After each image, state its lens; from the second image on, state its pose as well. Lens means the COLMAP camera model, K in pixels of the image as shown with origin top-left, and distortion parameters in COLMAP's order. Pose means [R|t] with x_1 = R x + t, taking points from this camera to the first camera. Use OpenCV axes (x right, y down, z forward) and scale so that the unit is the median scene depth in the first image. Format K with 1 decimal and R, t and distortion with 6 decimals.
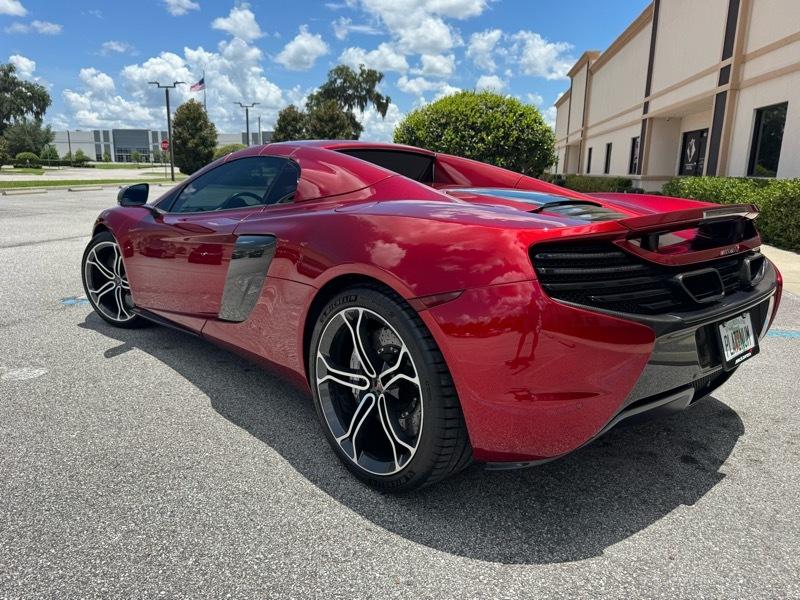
lens RADIAL K [[575.3, 0, 396.7], [0, 575.3, 301.1], [0, 0, 1]] dist [0.004527, -0.009152]
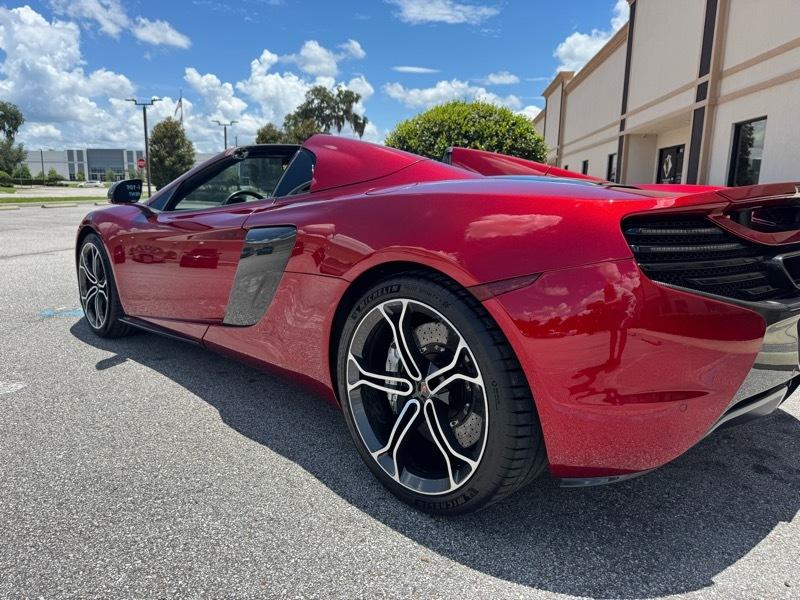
lens RADIAL K [[572.2, 0, 398.3], [0, 572.2, 298.4], [0, 0, 1]] dist [0.008447, -0.010854]
pose [[0.999119, -0.008127, 0.041170, -0.026113], [0.009566, 0.999345, -0.034888, 0.009432], [-0.040860, 0.035251, 0.998543, 0.033149]]
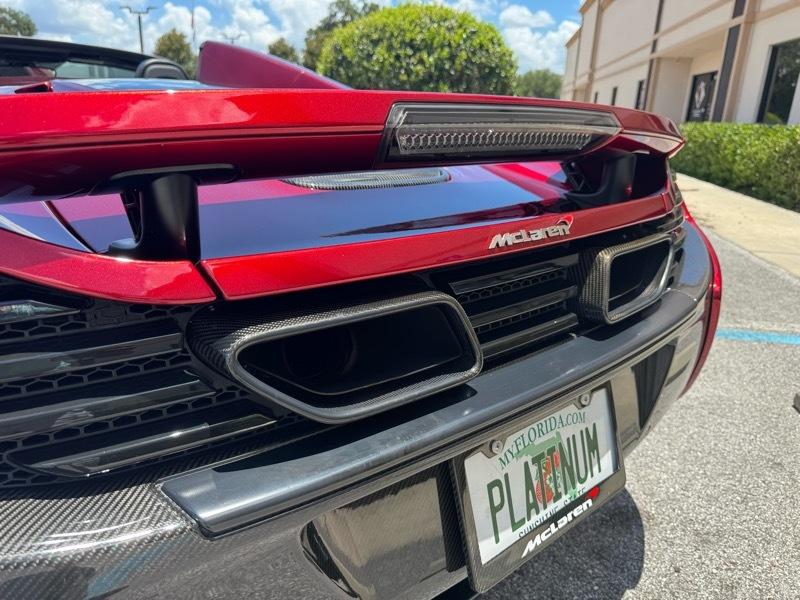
lens RADIAL K [[575.1, 0, 401.4], [0, 575.1, 298.9], [0, 0, 1]] dist [0.003497, -0.008984]
pose [[0.999585, 0.028813, 0.000217, 0.126838], [-0.028720, 0.995678, 0.088325, -0.019239], [0.002329, -0.088295, 0.996092, 0.165108]]
